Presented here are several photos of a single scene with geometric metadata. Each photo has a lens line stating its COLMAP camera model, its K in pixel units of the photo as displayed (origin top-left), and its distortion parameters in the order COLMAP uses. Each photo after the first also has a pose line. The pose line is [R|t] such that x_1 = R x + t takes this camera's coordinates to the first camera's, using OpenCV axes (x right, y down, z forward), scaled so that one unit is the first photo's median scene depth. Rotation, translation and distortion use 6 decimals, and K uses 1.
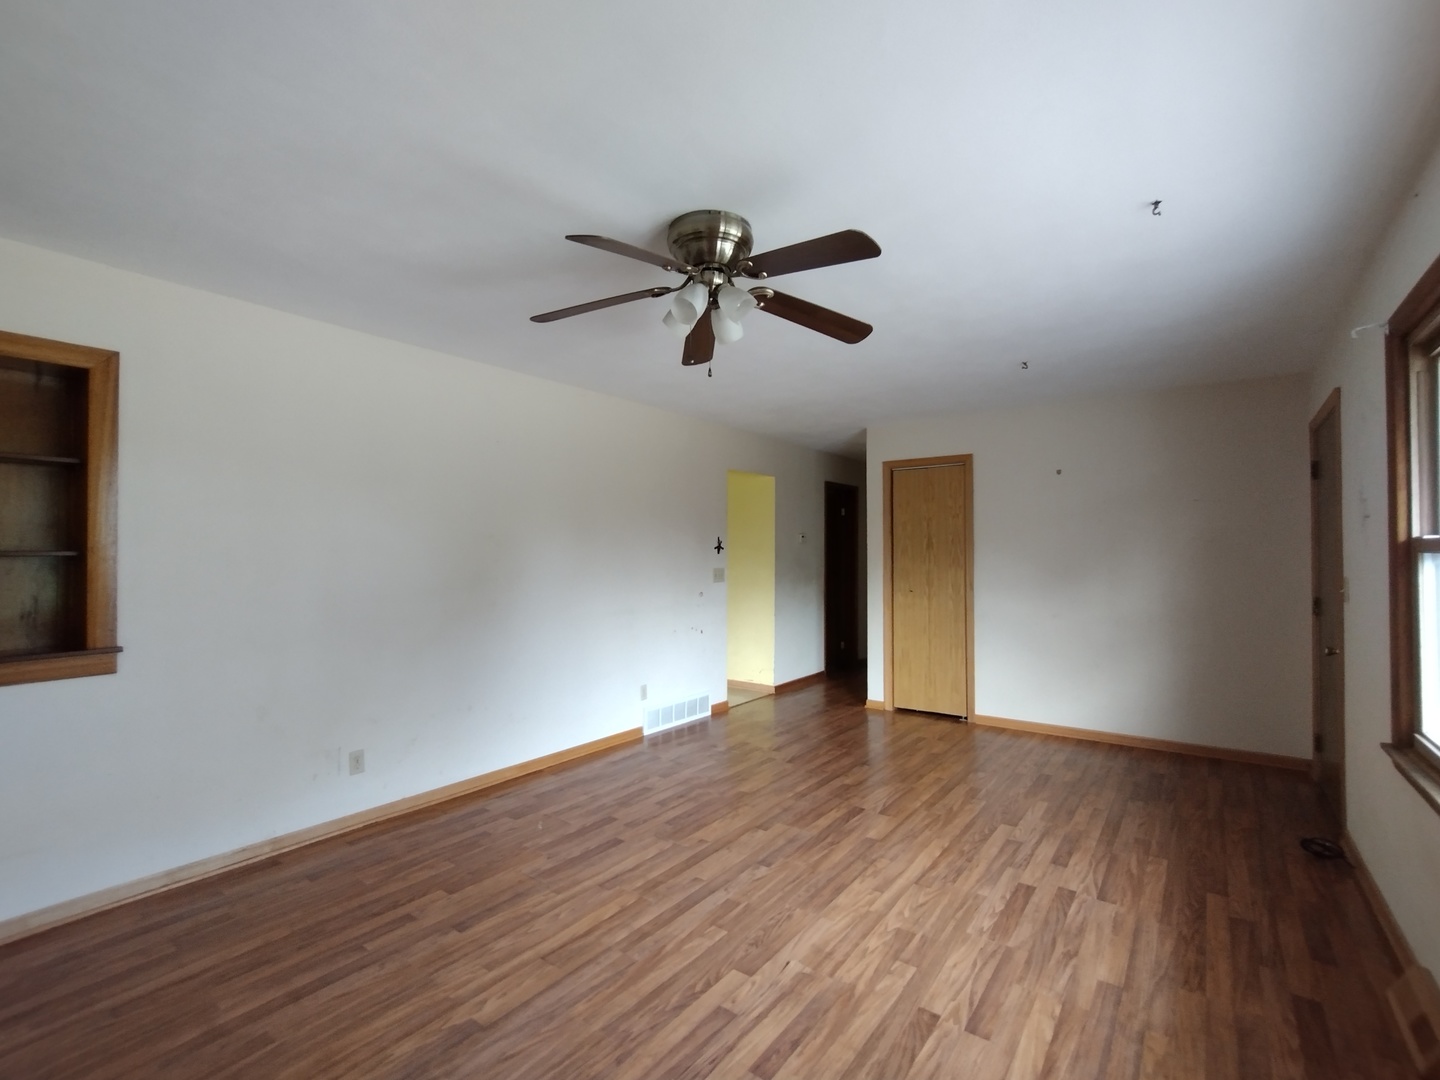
lens RADIAL K [[659.4, 0, 706.5], [0, 659.4, 540.1], [0, 0, 1]] dist [-0.000178, 0.001212]
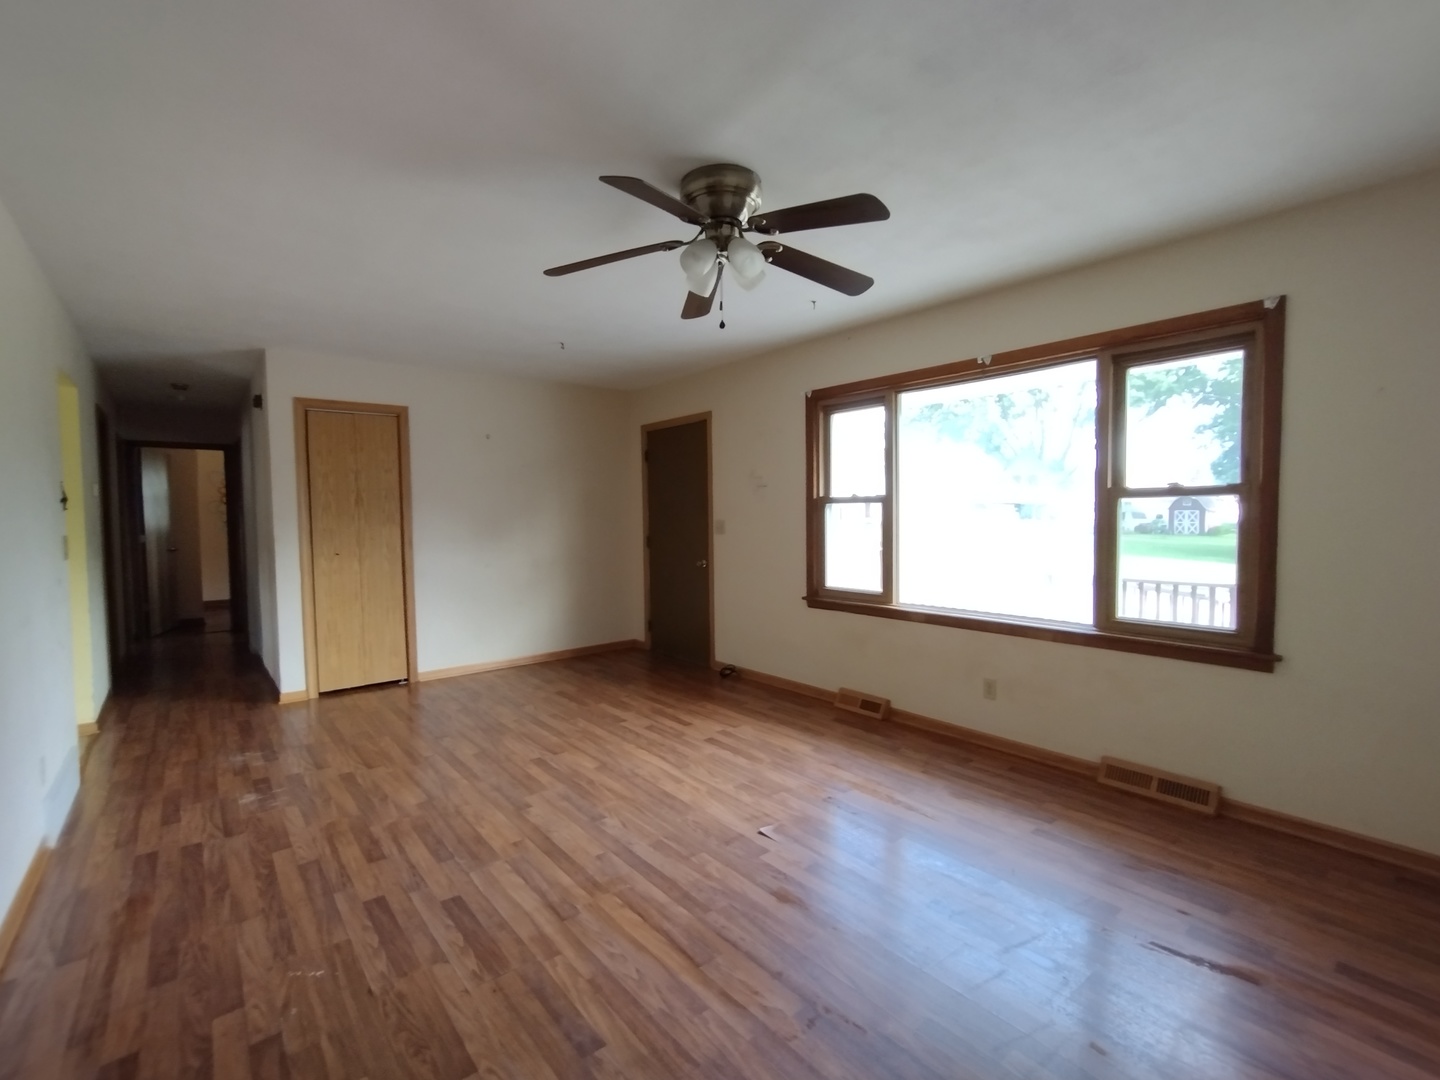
lens RADIAL K [[668.0, 0, 720.0], [0, 668.0, 540.0], [0, 0, 1]] dist [0.001334, 0.000924]
pose [[0.237127, -0.041972, 0.970572, -0.877683], [-0.008204, 0.998944, 0.045203, 0.031380], [-0.971444, -0.018682, 0.236532, 0.638059]]
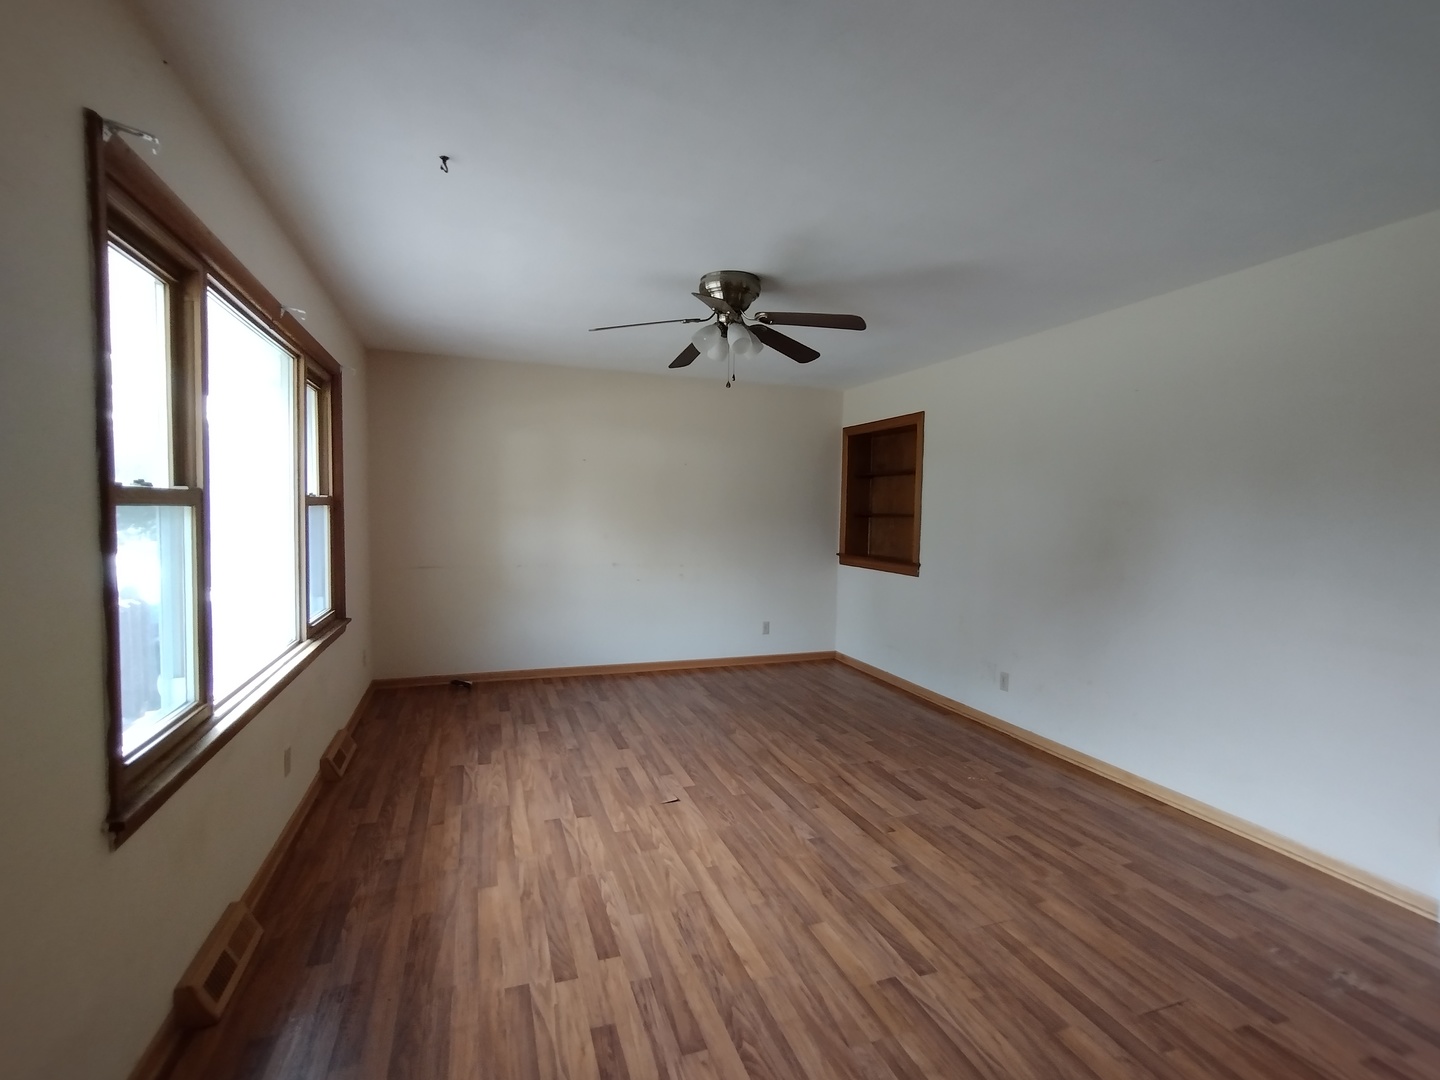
lens RADIAL K [[668.0, 0, 720.0], [0, 668.0, 540.0], [0, 0, 1]] dist [0.001334, 0.000924]
pose [[-0.538971, 0.027784, -0.841866, 1.037973], [-0.003374, 0.999377, 0.035142, 0.022830], [0.842317, 0.021781, -0.538542, 1.494803]]
